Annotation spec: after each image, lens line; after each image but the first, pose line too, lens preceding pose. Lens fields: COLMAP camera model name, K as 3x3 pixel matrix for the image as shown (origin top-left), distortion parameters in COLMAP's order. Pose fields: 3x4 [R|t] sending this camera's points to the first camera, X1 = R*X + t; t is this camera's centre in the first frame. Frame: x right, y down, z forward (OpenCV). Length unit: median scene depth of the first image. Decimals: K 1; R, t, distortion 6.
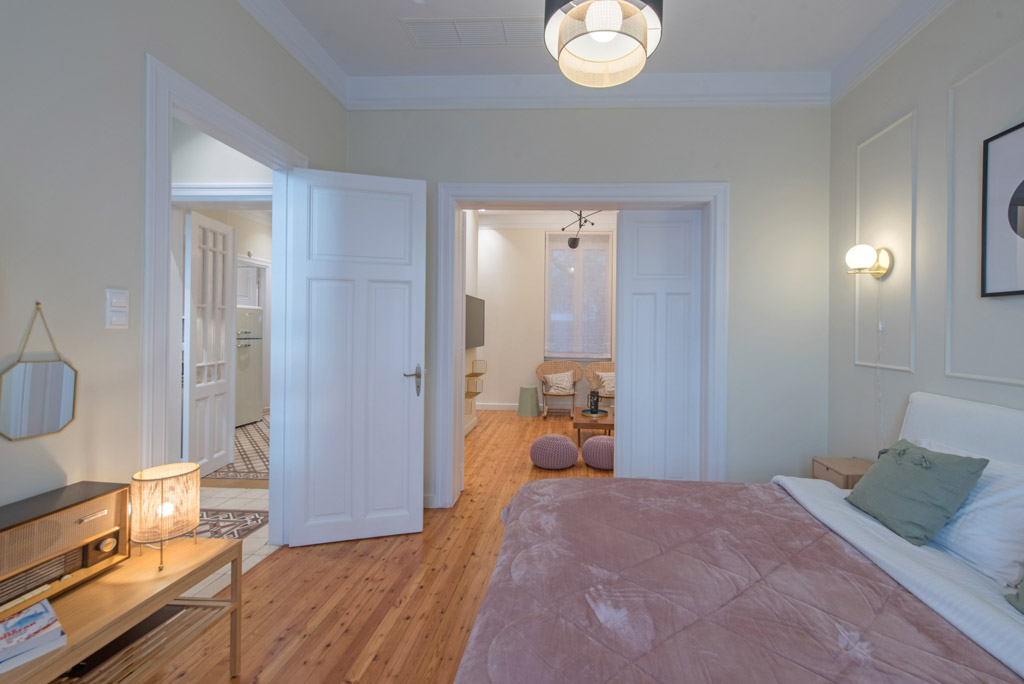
lens RADIAL K [[427.6, 0, 556.6], [0, 427.6, 330.3], [0, 0, 1]] dist [0.002871, 0.000645]
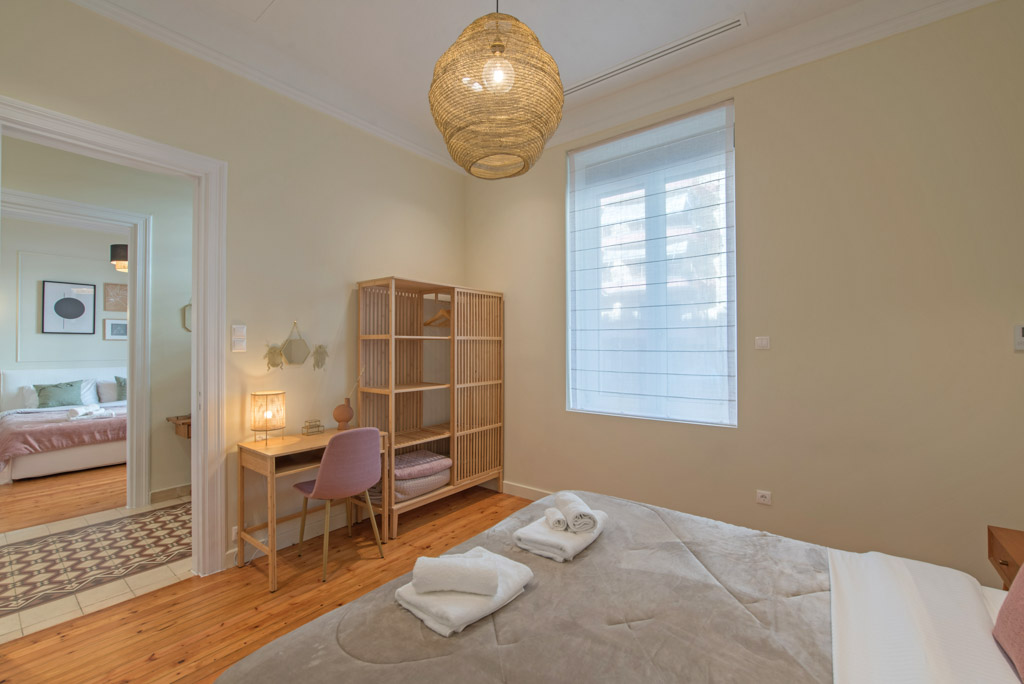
lens RADIAL K [[427.6, 0, 507.3], [0, 427.6, 344.2], [0, 0, 1]] dist [0.002871, 0.000645]
pose [[-0.814505, -0.011134, 0.580050, -2.858885], [-0.011713, 0.999928, 0.002745, -0.040925], [-0.580038, -0.004558, -0.814576, 1.321408]]
